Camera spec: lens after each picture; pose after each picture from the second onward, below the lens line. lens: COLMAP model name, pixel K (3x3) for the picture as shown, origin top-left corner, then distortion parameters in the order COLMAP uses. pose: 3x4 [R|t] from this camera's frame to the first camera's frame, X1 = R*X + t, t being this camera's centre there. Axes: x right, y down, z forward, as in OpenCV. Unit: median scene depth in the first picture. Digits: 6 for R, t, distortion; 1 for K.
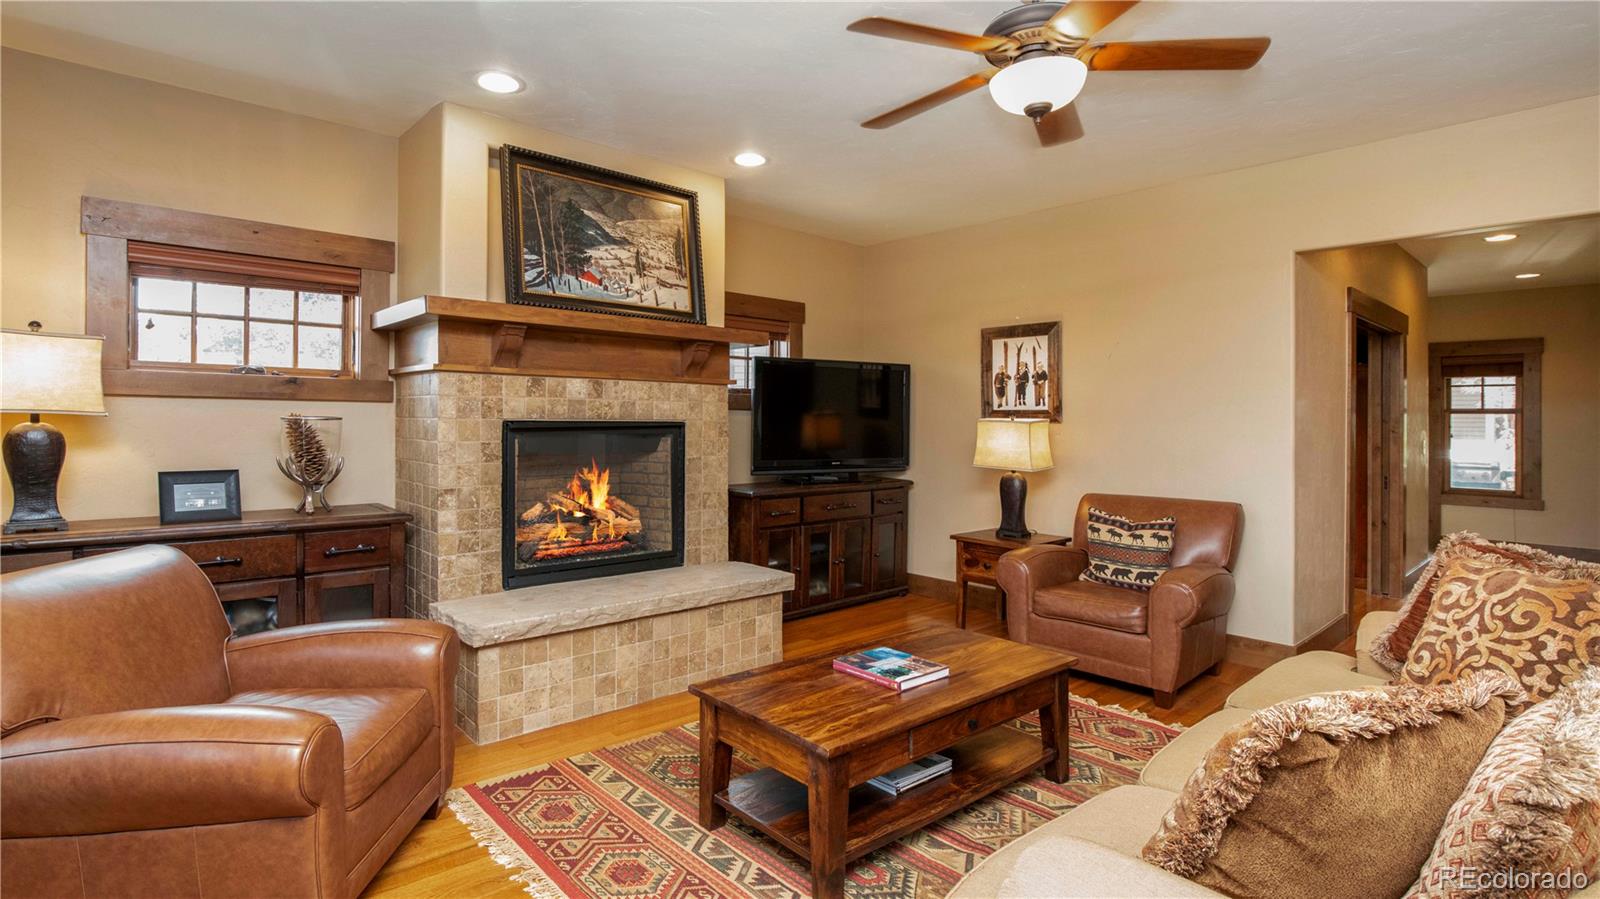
lens RADIAL K [[762.1, 0, 826.2], [0, 762.1, 408.5], [0, 0, 1]] dist [-0.013434, 0.001651]
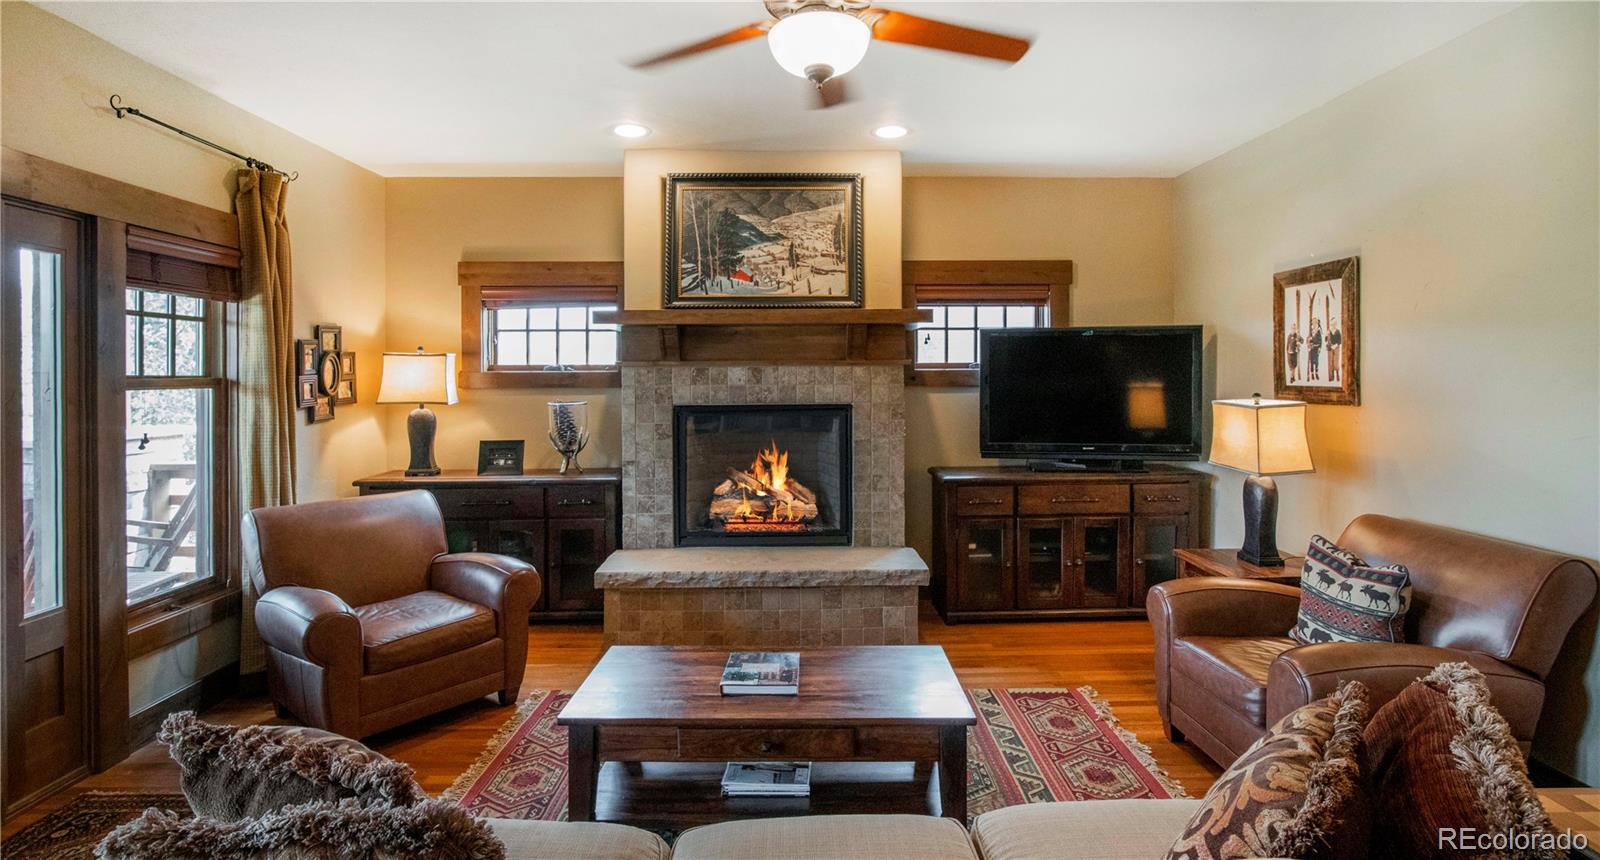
lens RADIAL K [[837.6, 0, 855.2], [0, 837.6, 375.9], [0, 0, 1]] dist [-0.006011, -0.001155]
pose [[0.750706, -0.009496, -0.660568, 0.574494], [0.023919, 0.999632, 0.012812, -0.035499], [0.660203, -0.025418, 0.750657, 0.175775]]
